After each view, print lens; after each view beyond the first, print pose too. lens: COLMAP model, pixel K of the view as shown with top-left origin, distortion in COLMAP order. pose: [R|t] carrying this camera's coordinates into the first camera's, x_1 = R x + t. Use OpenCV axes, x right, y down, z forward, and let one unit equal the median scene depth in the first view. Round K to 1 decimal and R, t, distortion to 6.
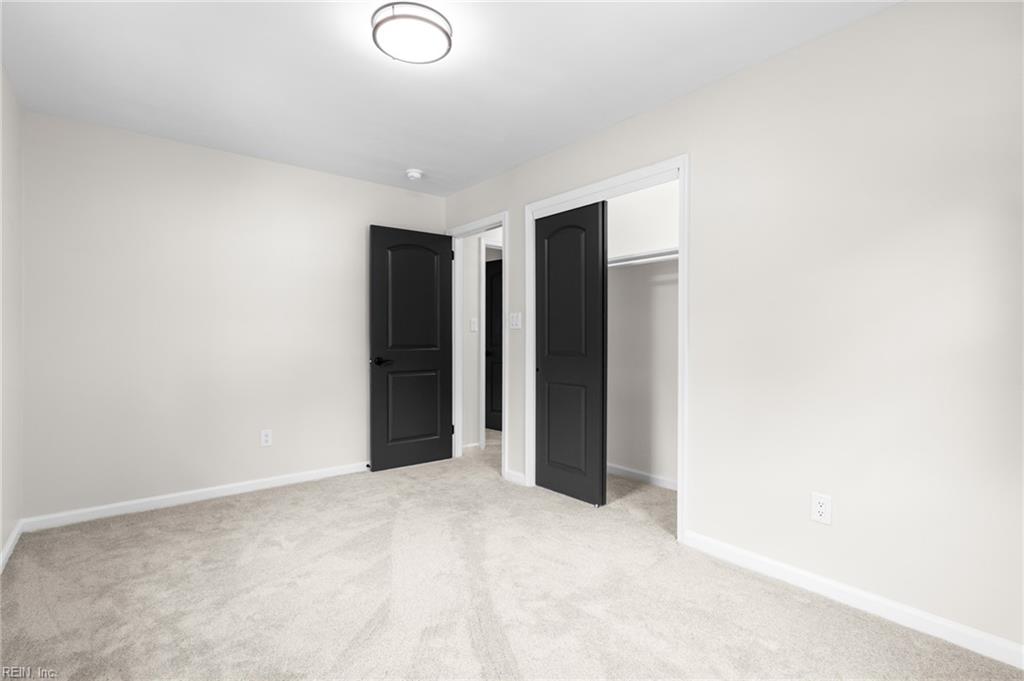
lens RADIAL K [[480.7, 0, 507.5], [0, 480.7, 341.9], [0, 0, 1]] dist [0.000691, 0.000099]
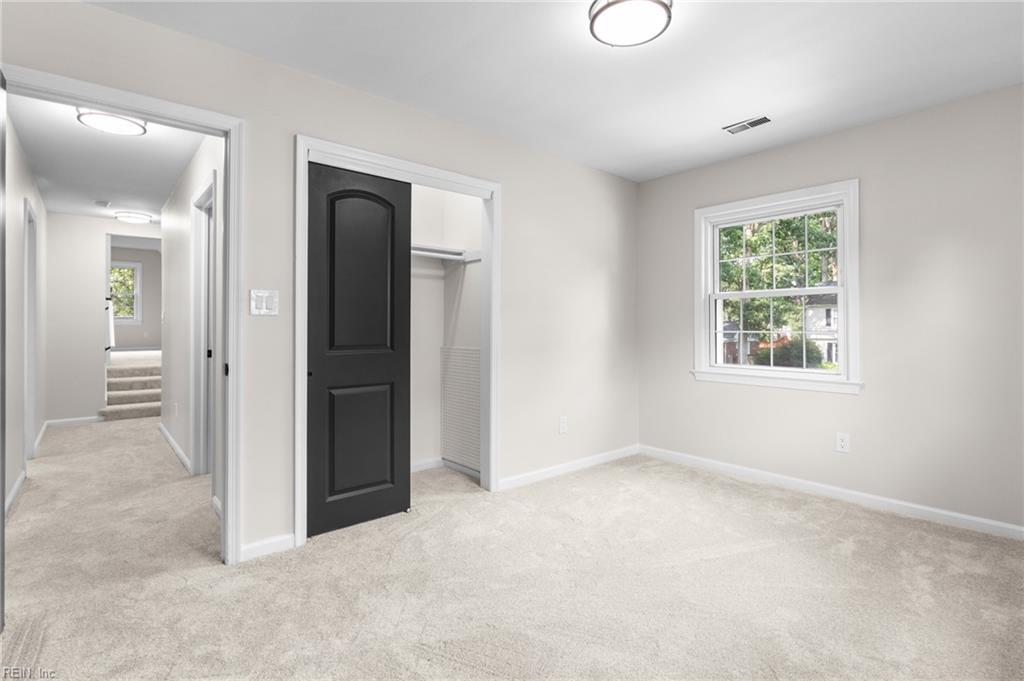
lens RADIAL K [[495.4, 0, 516.9], [0, 495.4, 320.4], [0, 0, 1]] dist [-0.002412, -0.000570]
pose [[-0.022741, 0.012462, 0.999664, -0.751636], [0.014729, 0.999818, -0.012129, -0.006851], [-0.999633, 0.014448, -0.022921, 0.788850]]
